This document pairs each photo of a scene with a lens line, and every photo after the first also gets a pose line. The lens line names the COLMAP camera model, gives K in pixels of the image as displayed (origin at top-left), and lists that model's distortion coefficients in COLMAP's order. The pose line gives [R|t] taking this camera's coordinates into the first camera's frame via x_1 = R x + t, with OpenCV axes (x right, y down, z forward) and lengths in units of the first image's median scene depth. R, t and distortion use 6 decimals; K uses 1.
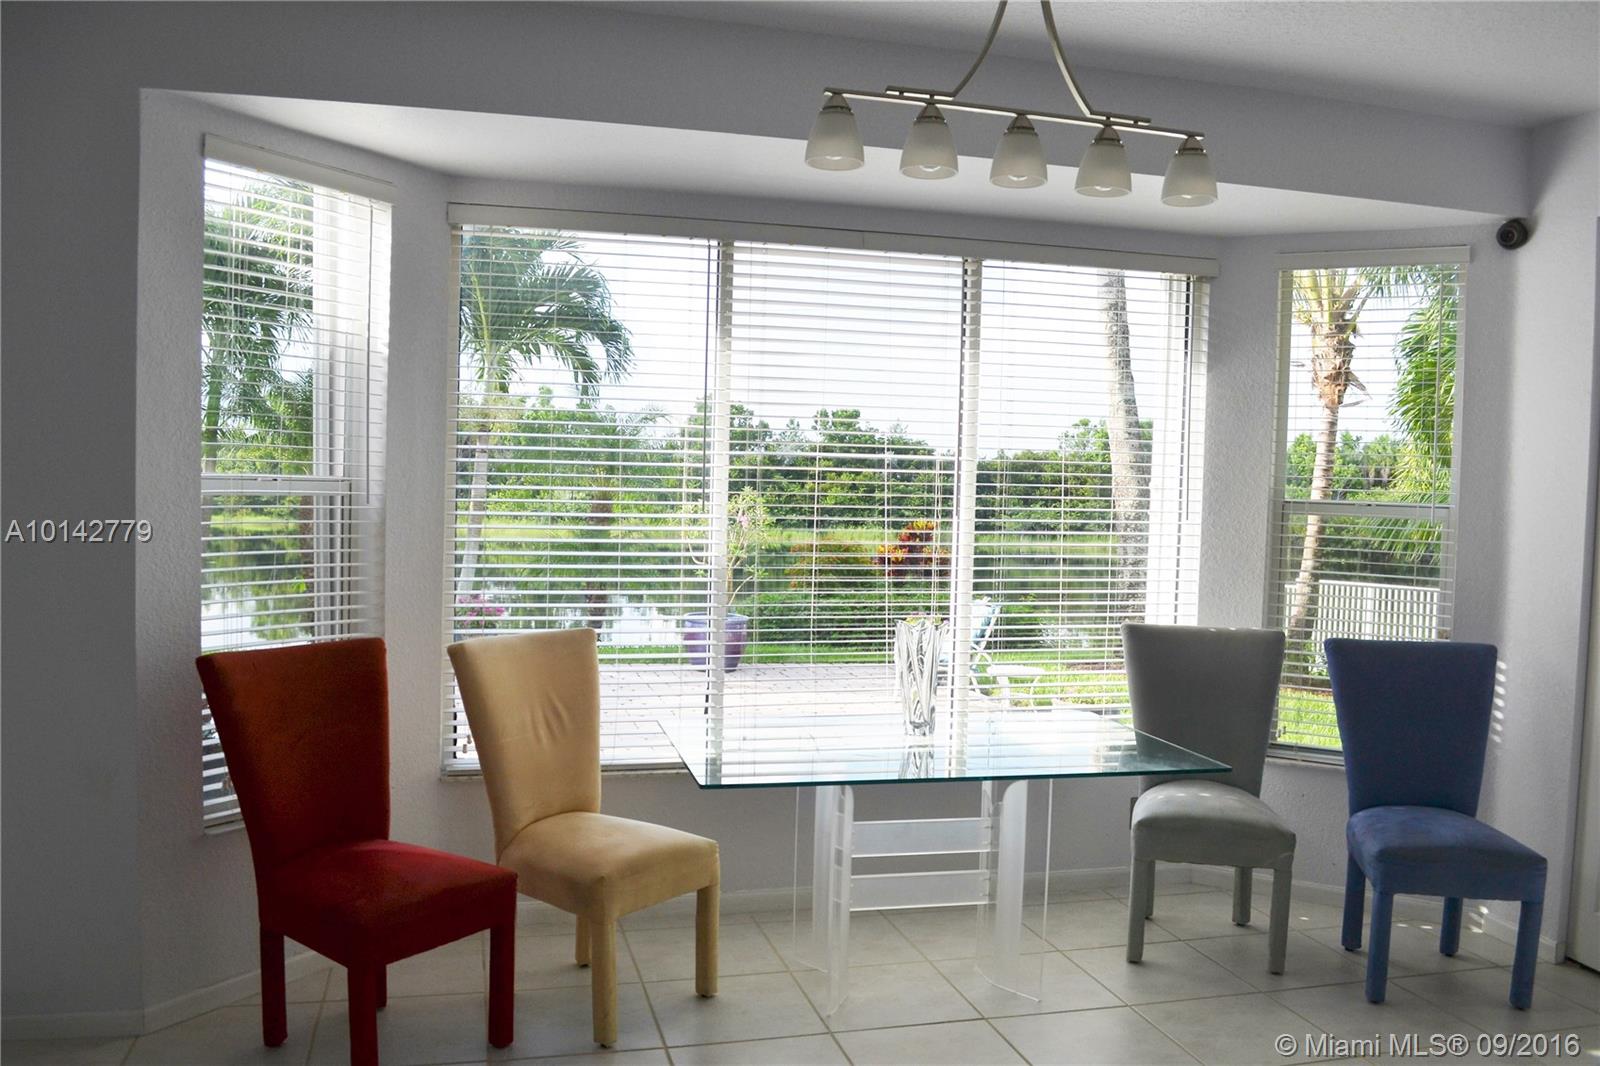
lens RADIAL K [[1283.4, 0, 792.9], [0, 1283.4, 548.9], [0, 0, 1]] dist [-0.087432, 0.009410]
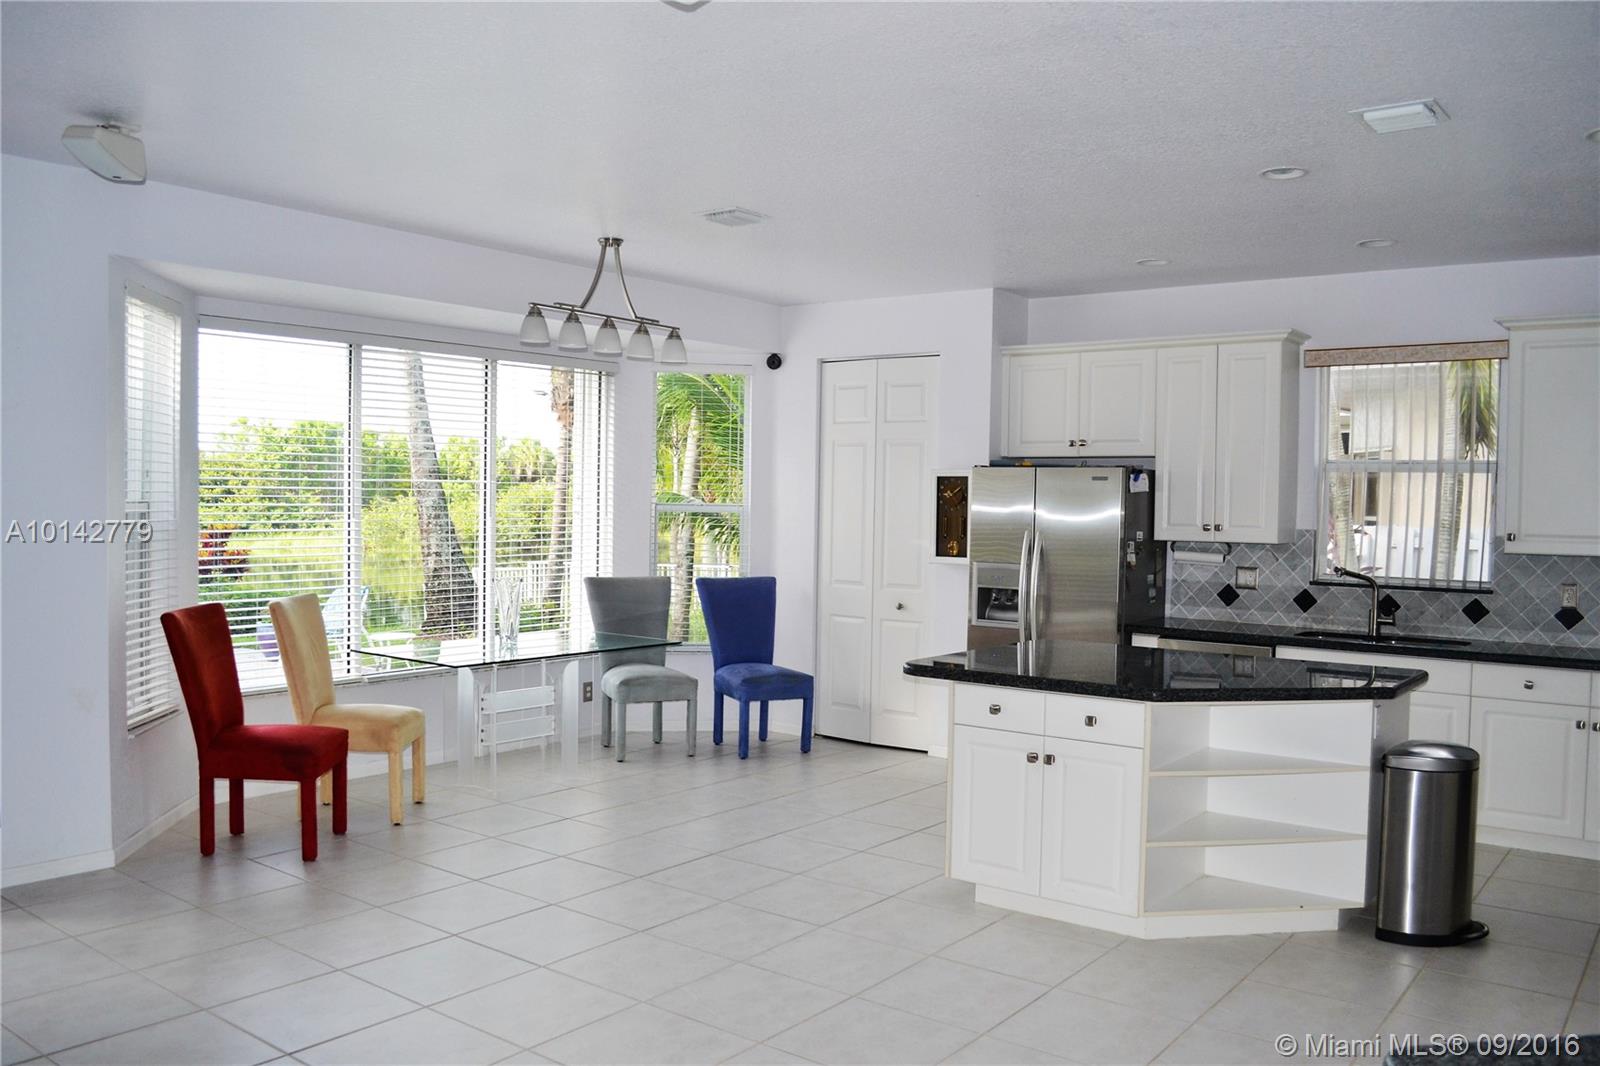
lens RADIAL K [[1283.4, 0, 799.2], [0, 1283.4, 543.8], [0, 0, 1]] dist [-0.087432, 0.009410]
pose [[0.782802, -0.037448, 0.621143, -0.631212], [0.037689, 0.999208, 0.012743, 0.002758], [-0.621129, 0.013435, 0.783593, -0.573197]]
